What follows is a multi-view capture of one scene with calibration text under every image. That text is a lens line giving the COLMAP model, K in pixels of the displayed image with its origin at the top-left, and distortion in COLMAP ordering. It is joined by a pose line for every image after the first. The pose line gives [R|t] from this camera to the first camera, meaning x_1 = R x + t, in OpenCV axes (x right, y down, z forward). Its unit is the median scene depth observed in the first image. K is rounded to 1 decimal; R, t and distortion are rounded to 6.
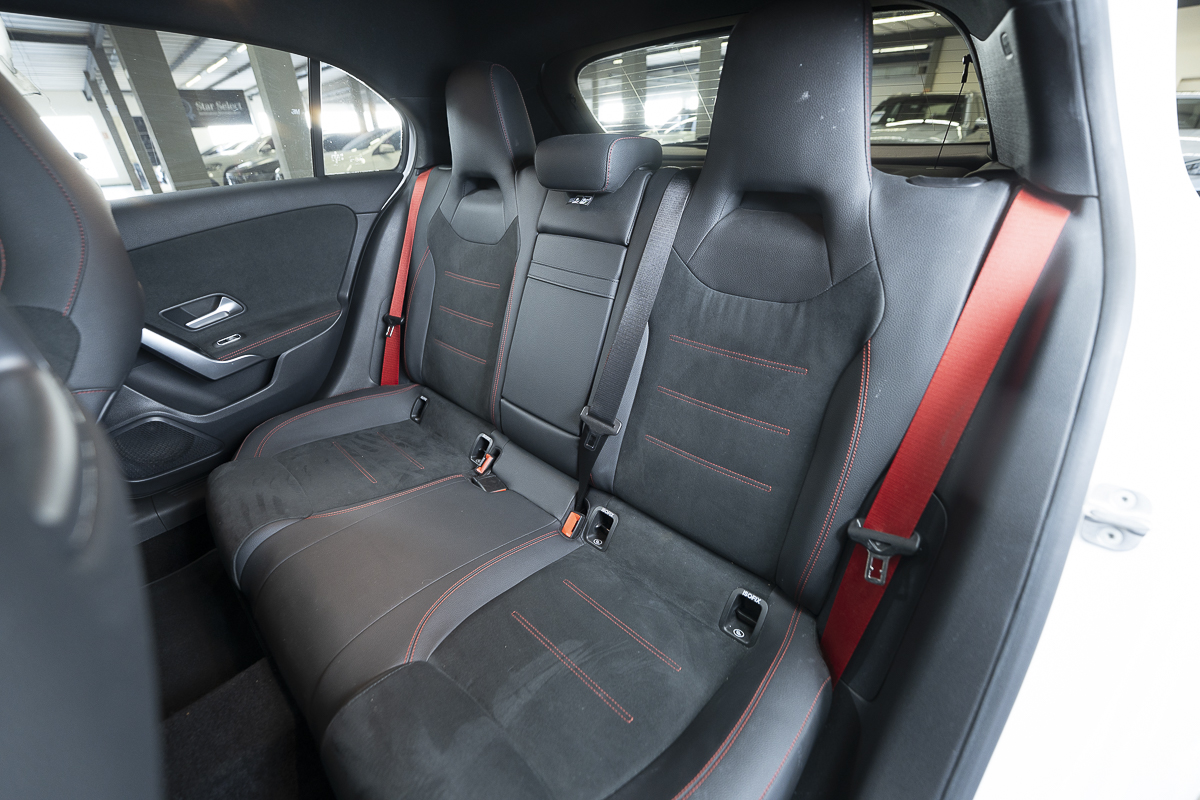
lens RADIAL K [[486.5, 0, 600.0], [0, 486.5, 397.7], [0, 0, 1]] dist [-0.036302, 0.005897]
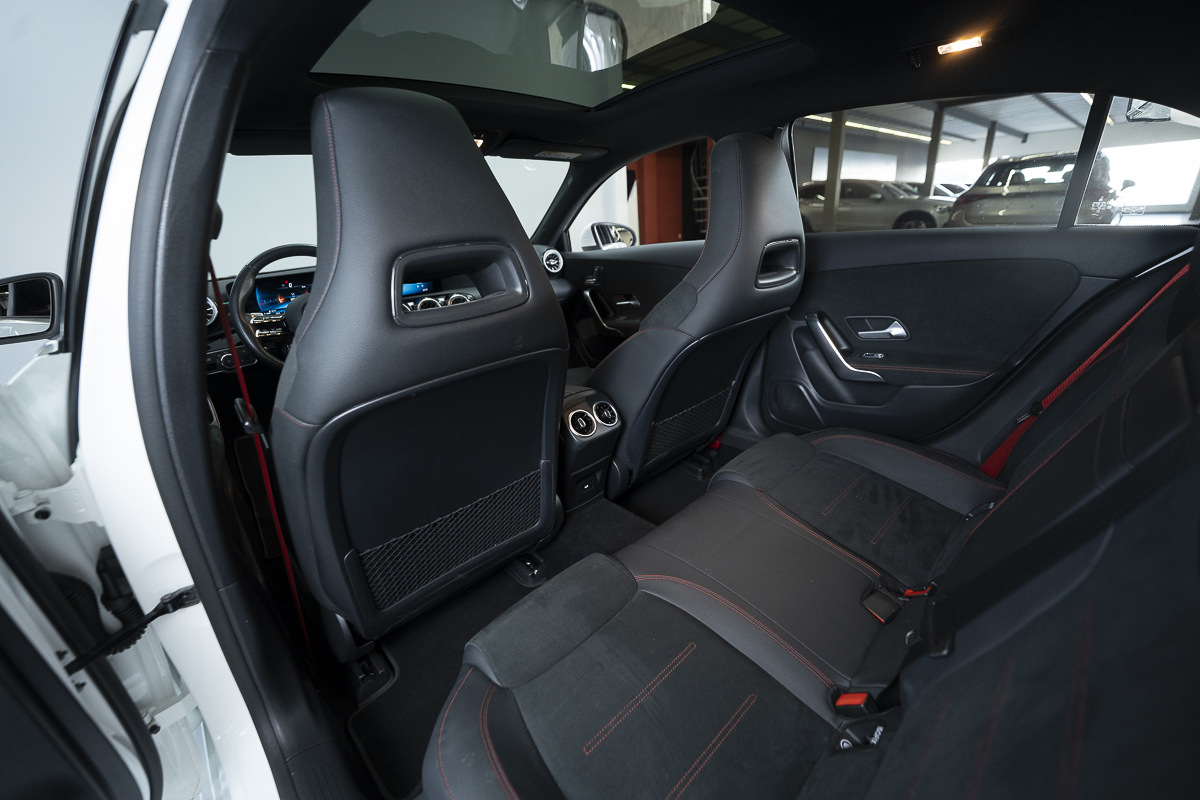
lens RADIAL K [[488.7, 0, 600.0], [0, 488.7, 400.0], [0, 0, 1]] dist [-0.032370, 0.003443]
pose [[-0.063744, 0.387842, -0.919519, 0.452012], [-0.424818, 0.823197, 0.376665, -0.225918], [0.903032, 0.414638, 0.112288, 0.369051]]
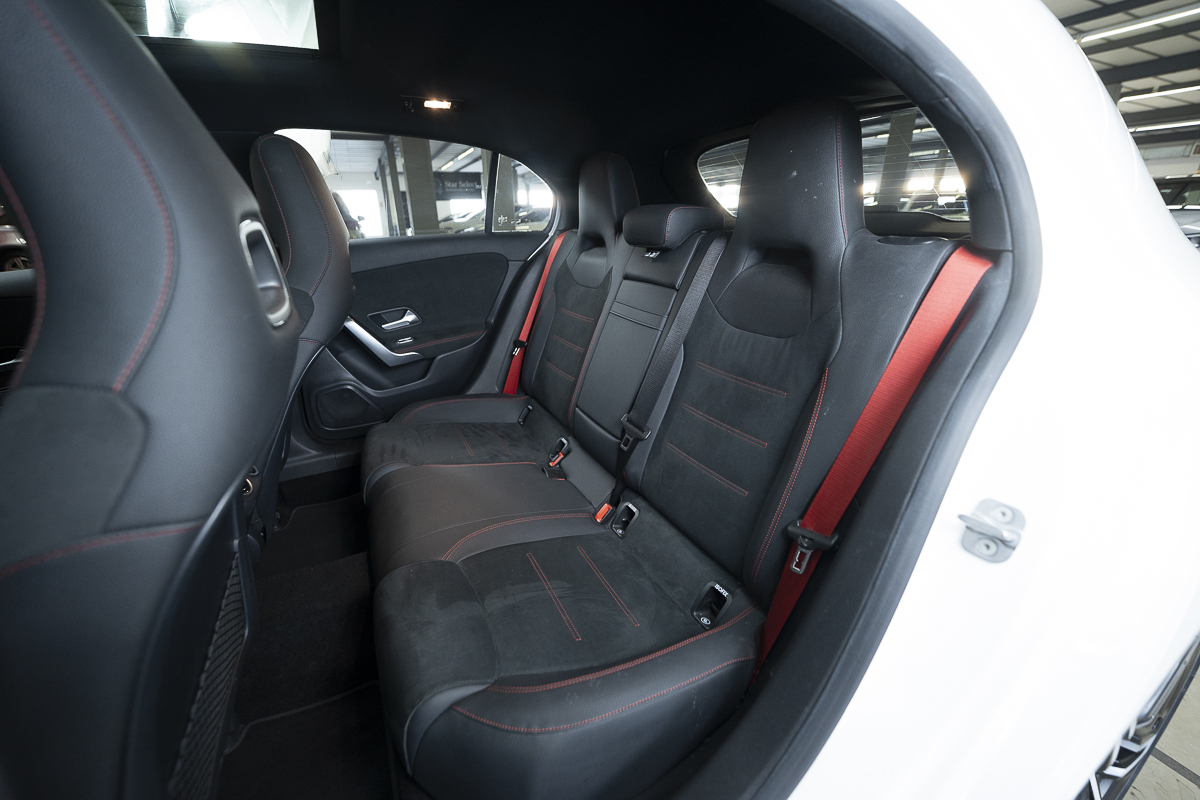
lens RADIAL K [[488.7, 0, 600.0], [0, 488.7, 400.0], [0, 0, 1]] dist [-0.032370, 0.003443]
pose [[0.939193, 0.135465, -0.315540, 0.268483], [-0.176317, 0.978759, -0.104609, 0.114123], [0.294667, 0.153883, 0.943129, -0.171168]]
